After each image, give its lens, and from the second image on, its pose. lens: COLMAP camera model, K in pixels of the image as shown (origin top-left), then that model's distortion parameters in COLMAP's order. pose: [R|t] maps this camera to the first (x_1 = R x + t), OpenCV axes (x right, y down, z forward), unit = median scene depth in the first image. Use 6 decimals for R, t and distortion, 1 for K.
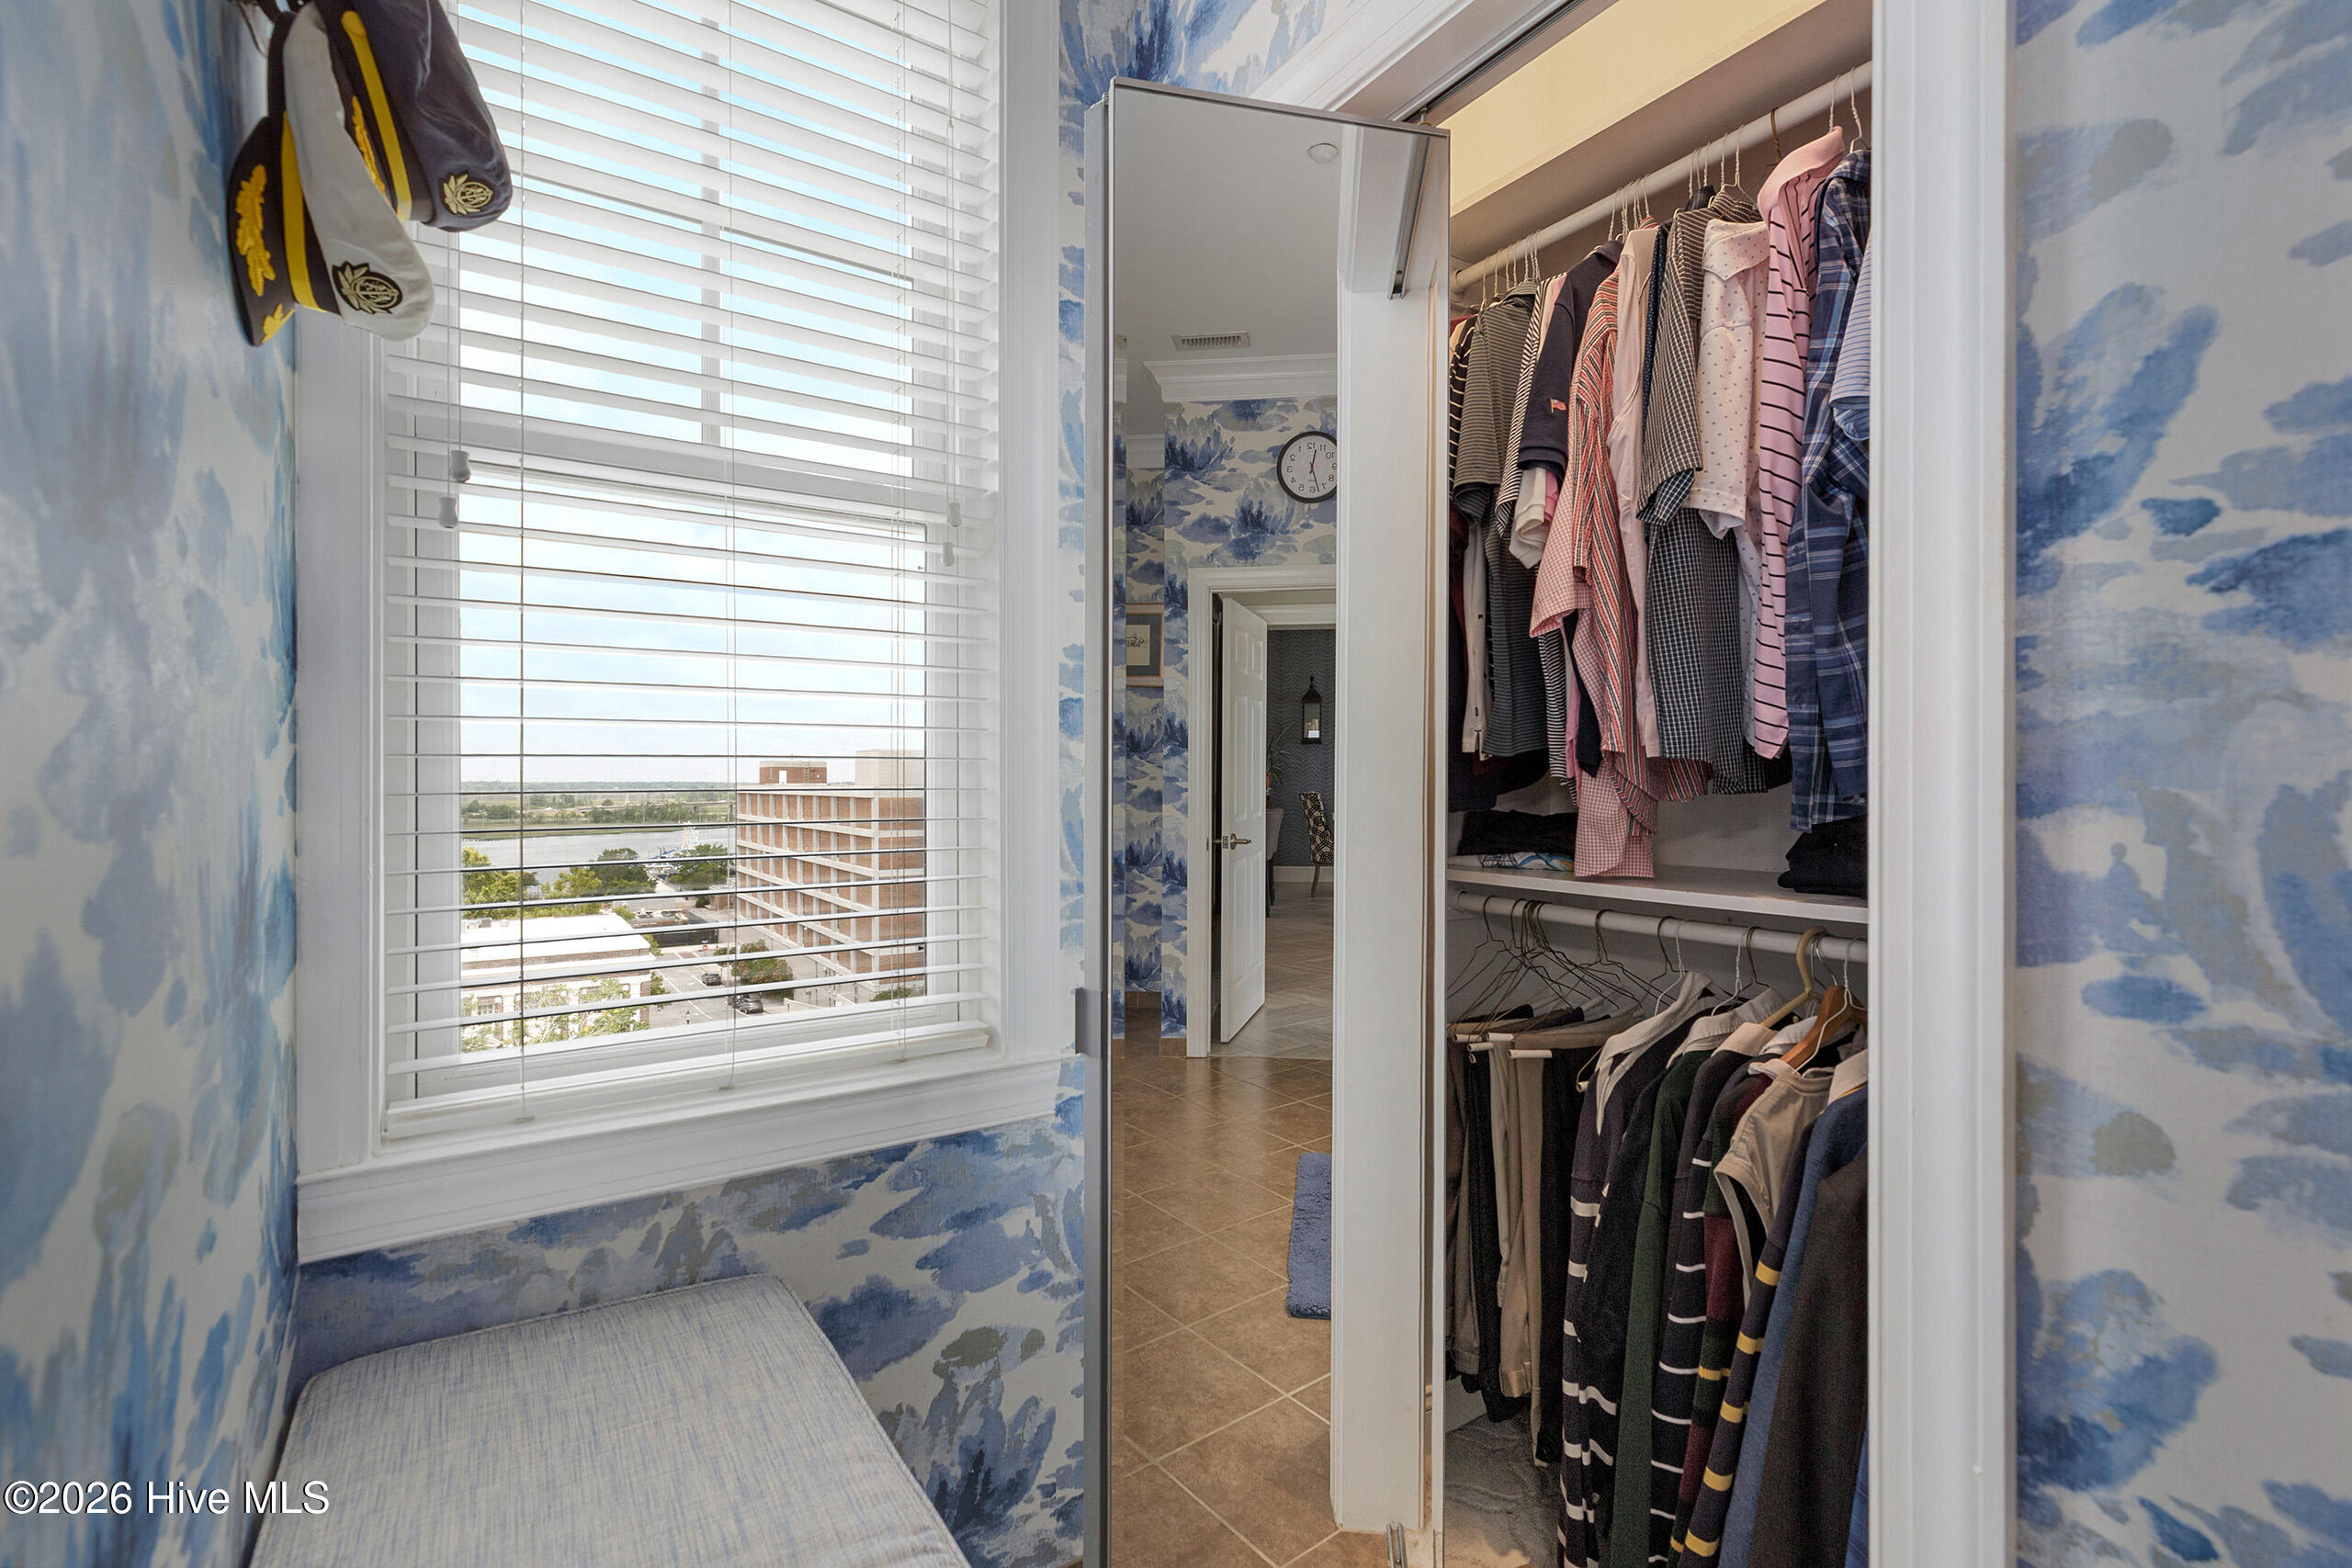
lens RADIAL K [[1053.9, 0, 1175.7], [0, 1053.9, 780.0], [0, 0, 1]] dist [0.005119, -0.000635]
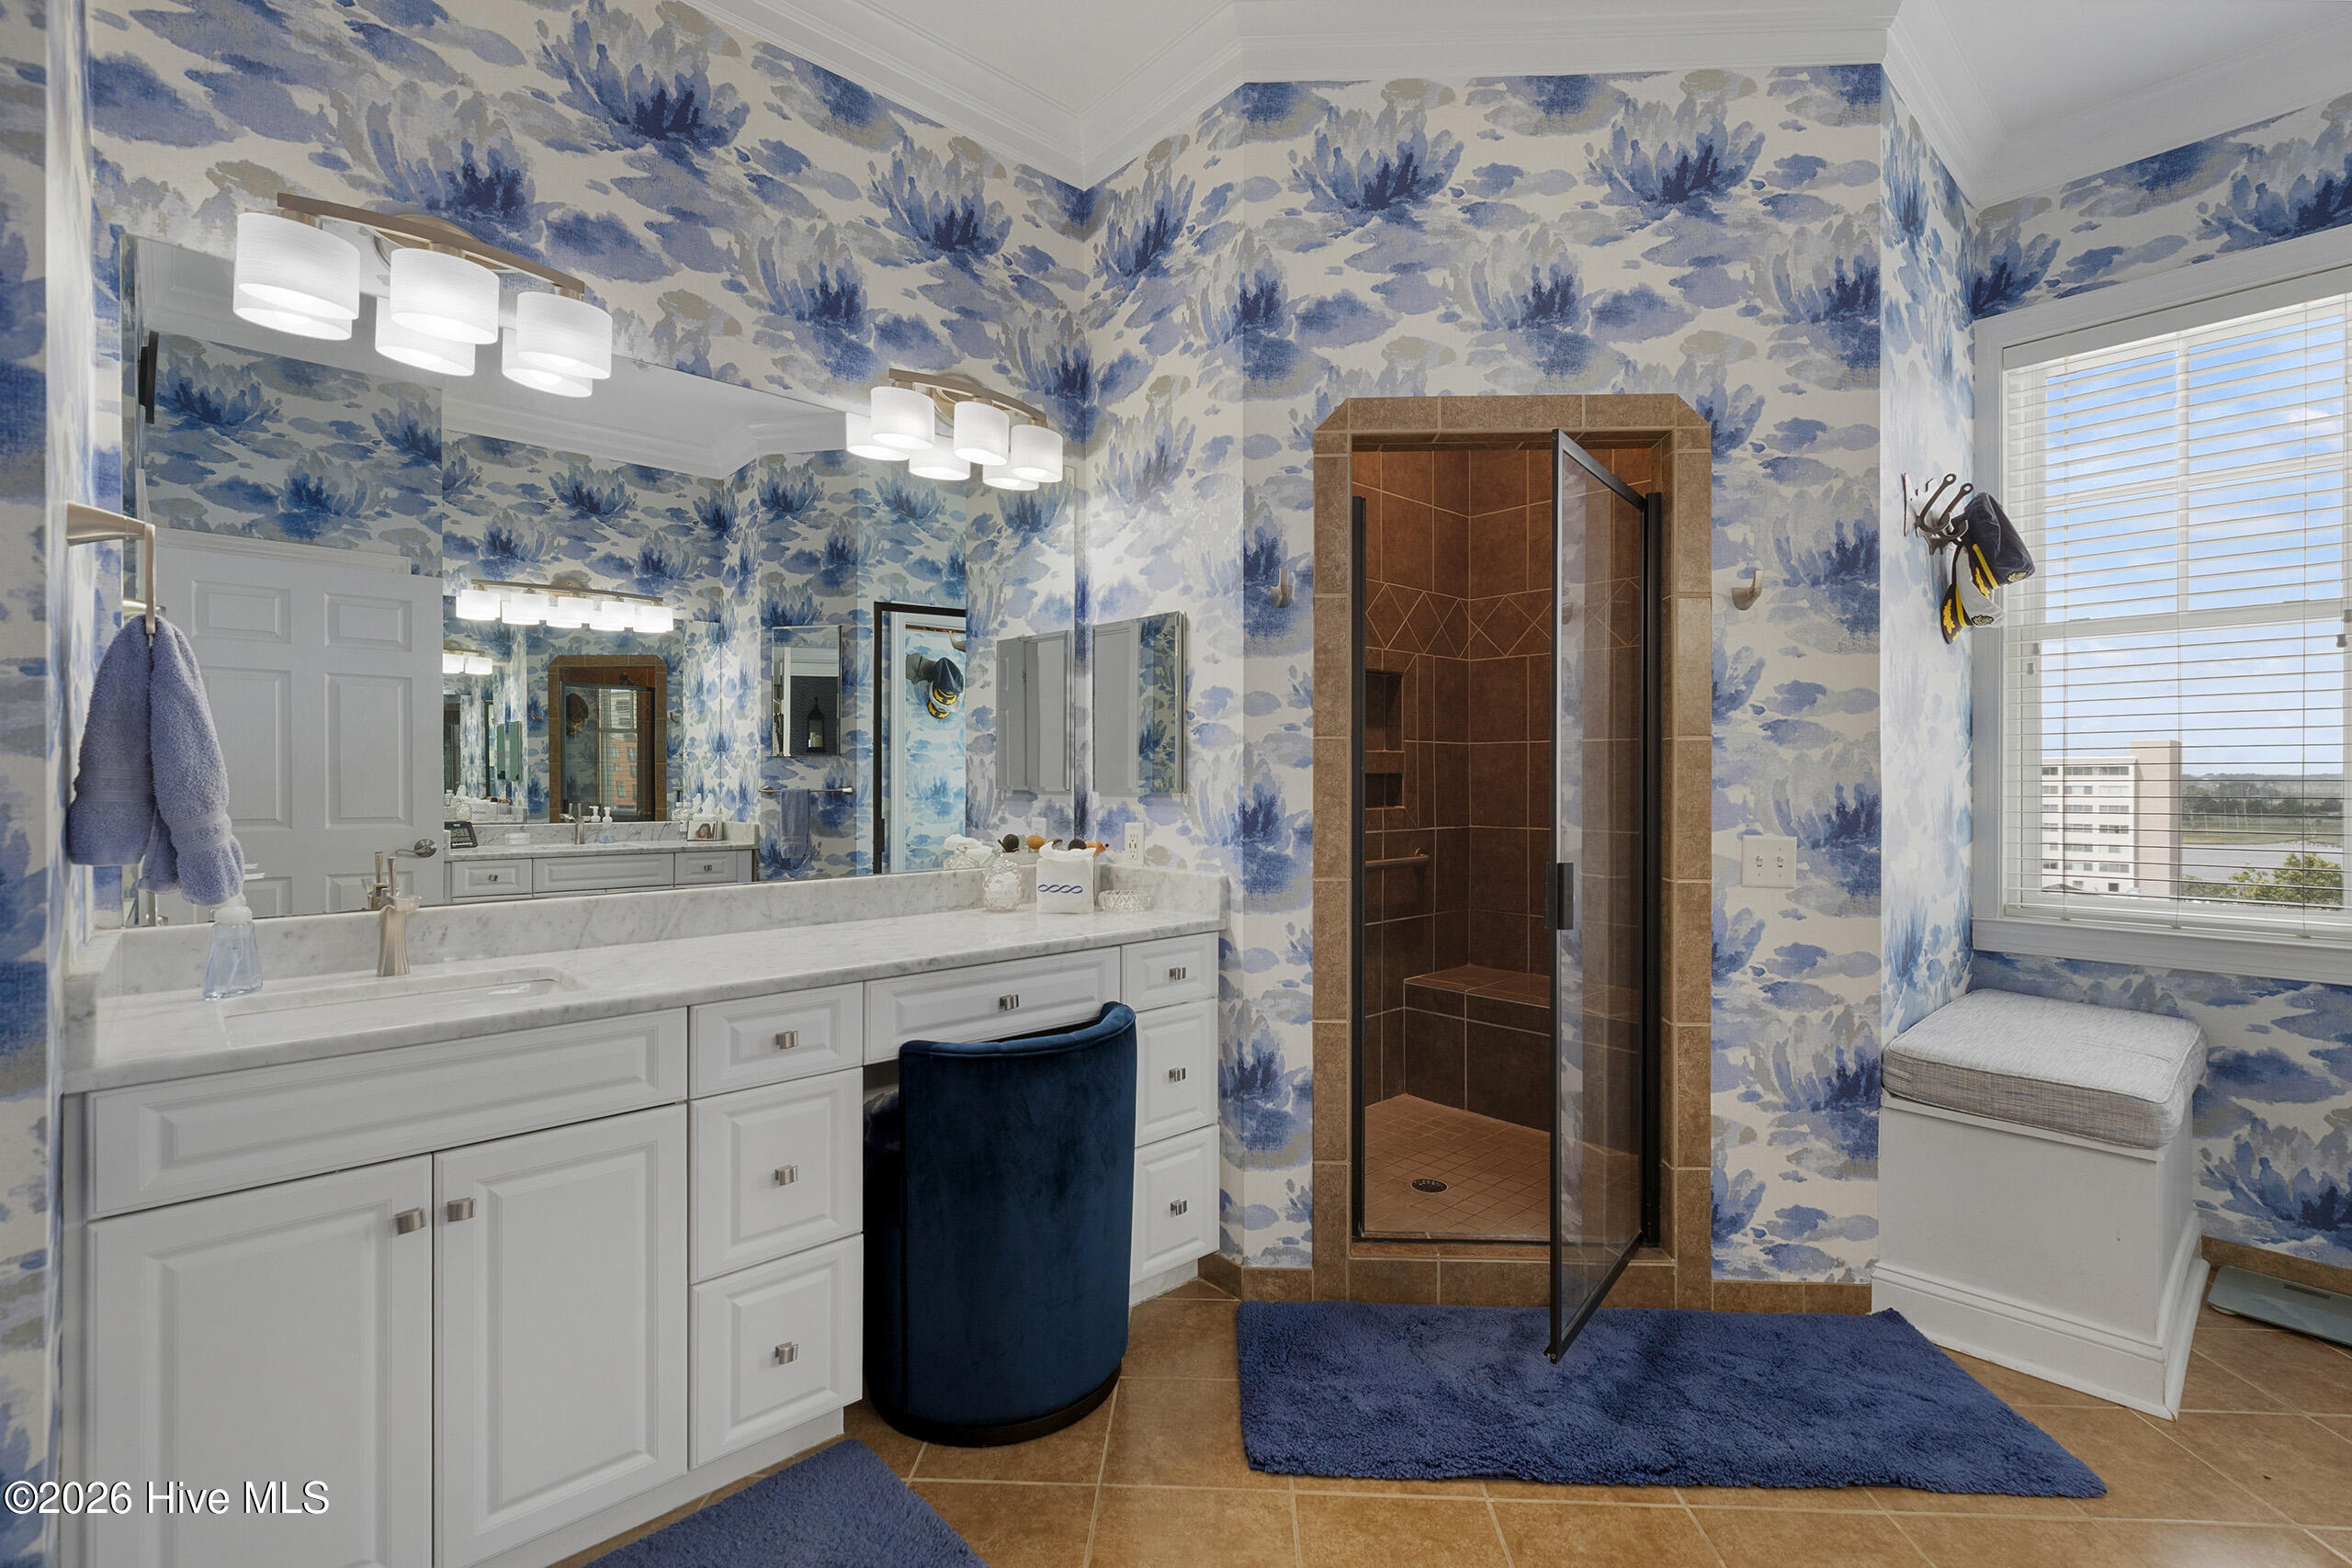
lens RADIAL K [[1053.9, 0, 1175.2], [0, 1053.9, 778.8], [0, 0, 1]] dist [0.005119, -0.000635]
pose [[0.146145, 0.004985, -0.989251, 1.323323], [0.000692, 0.999987, 0.005141, -0.007136], [0.989263, -0.001436, 0.146140, -1.217826]]
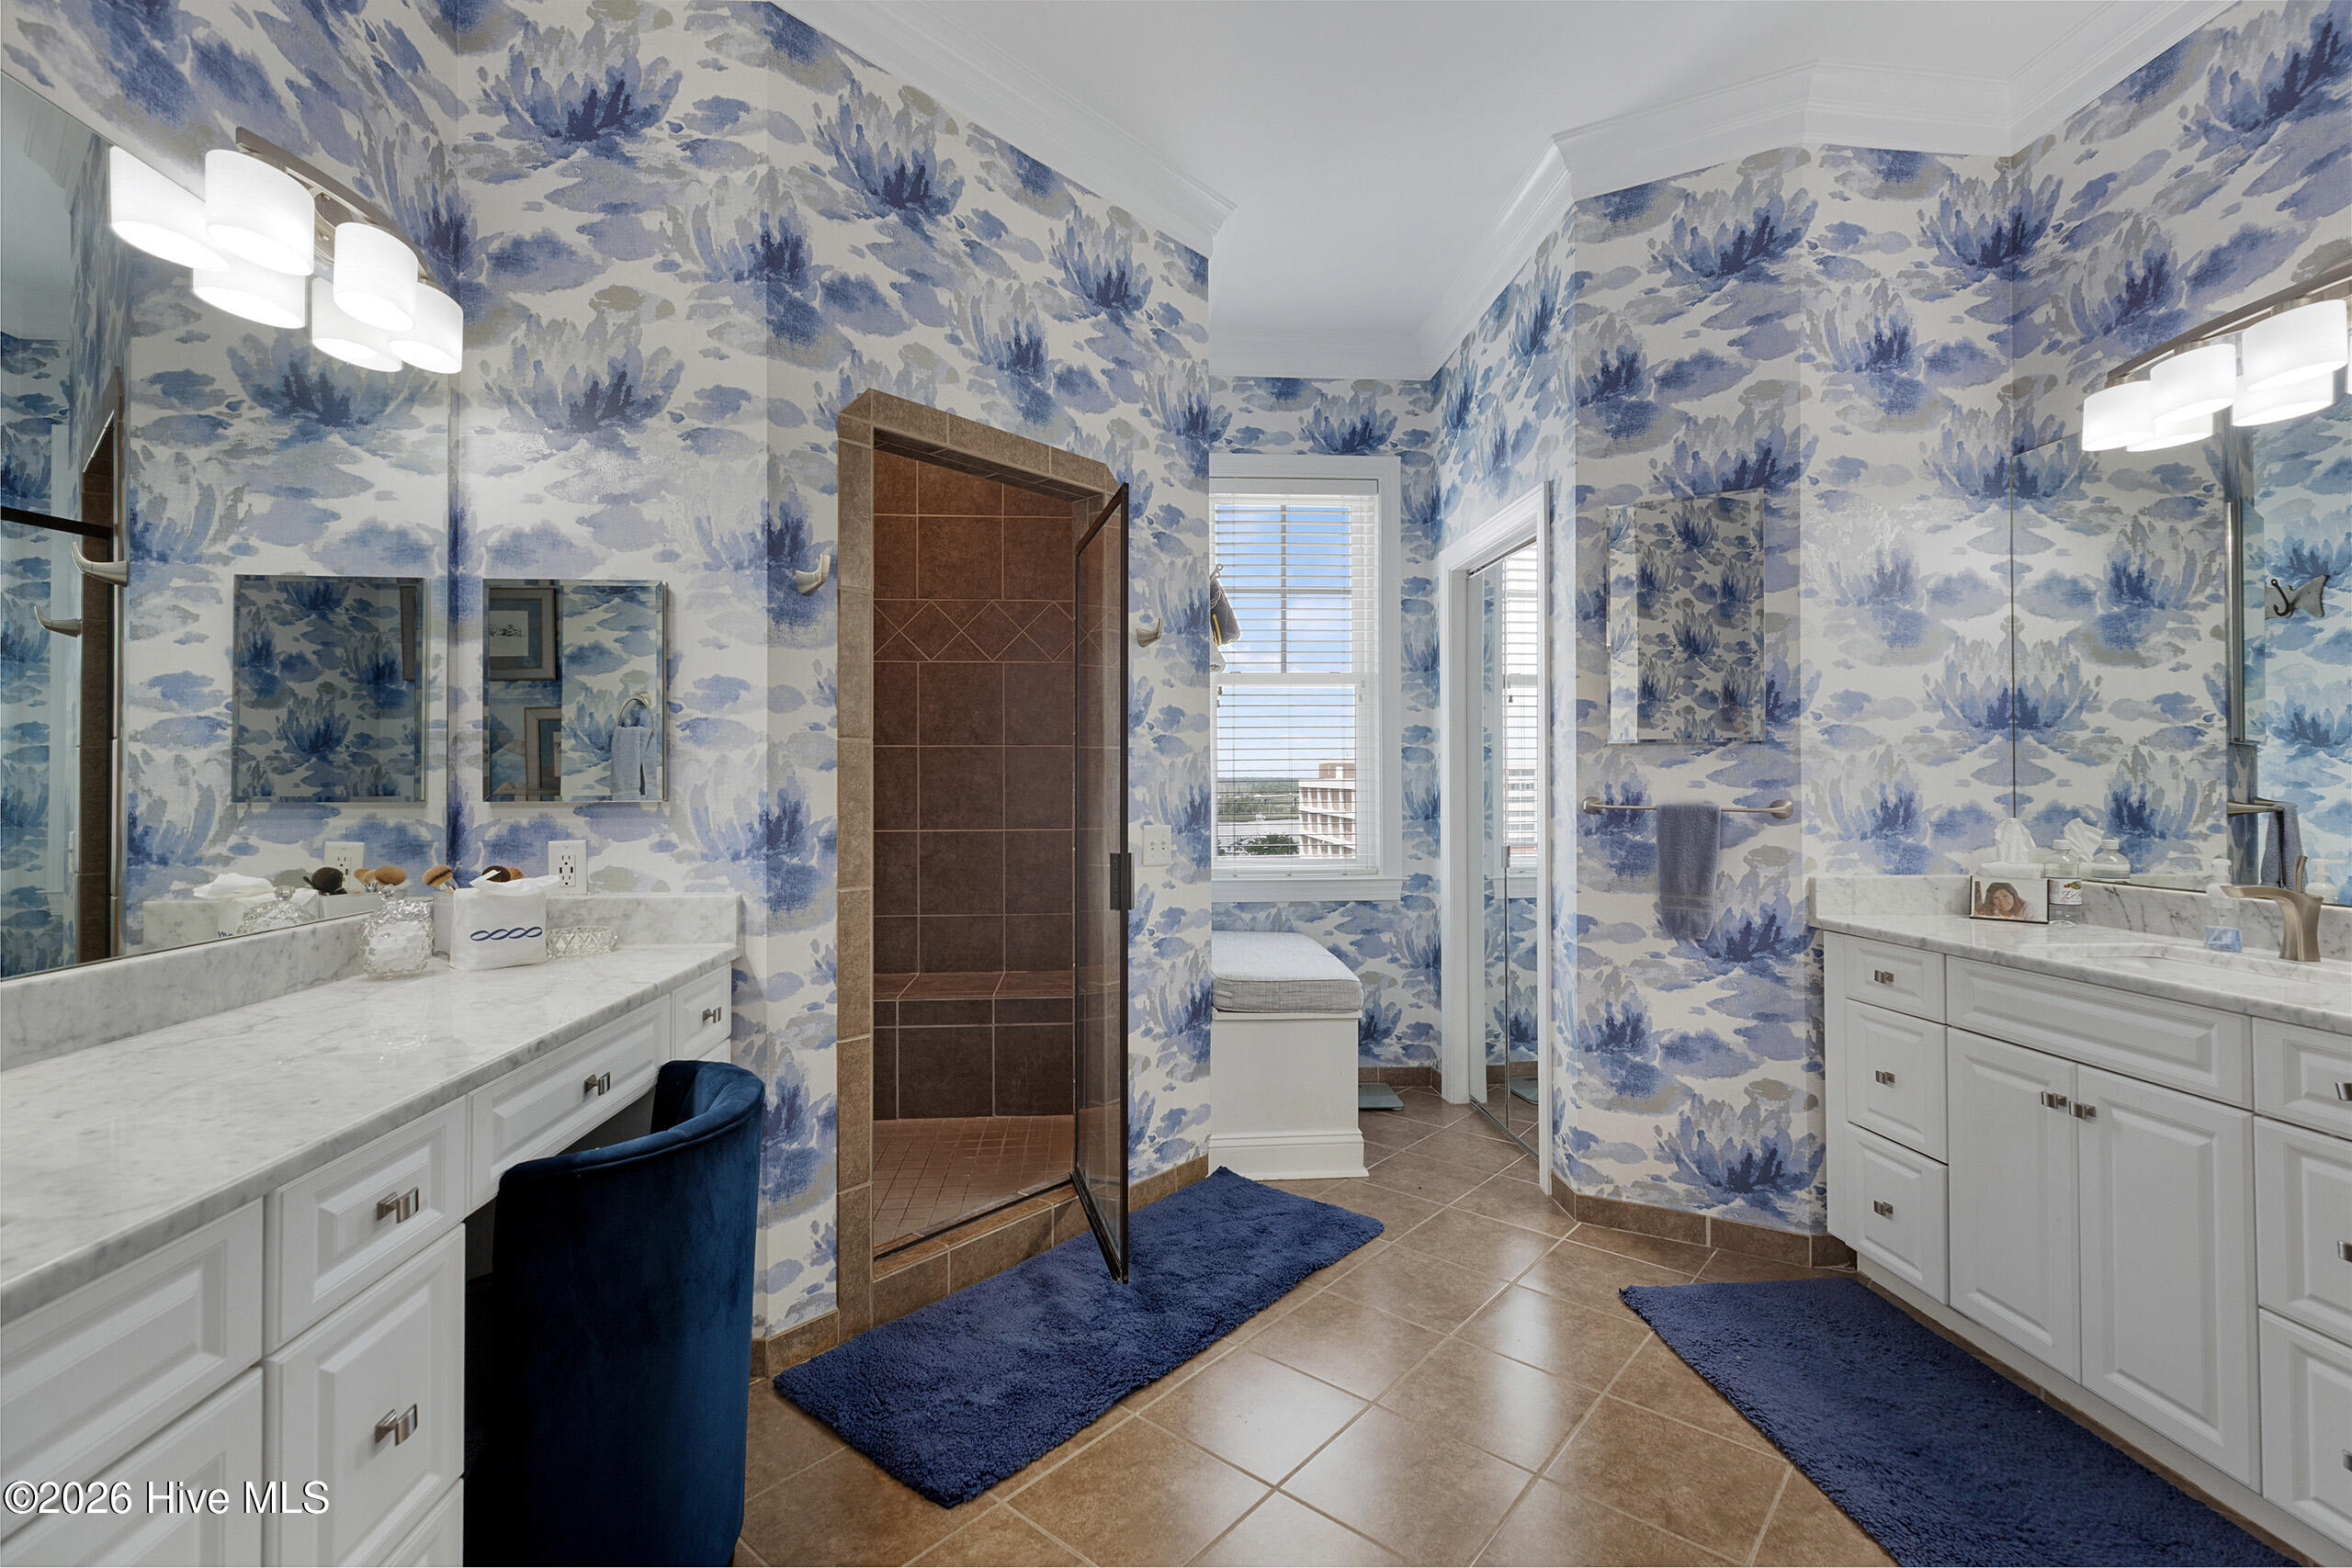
lens RADIAL K [[1053.9, 0, 1171.1], [0, 1053.9, 770.3], [0, 0, 1]] dist [0.005119, -0.000635]
pose [[0.864469, -0.004063, -0.502670, 0.869555], [0.001684, 0.999985, -0.005186, -0.007732], [0.502683, 0.003636, 0.864463, -1.935945]]
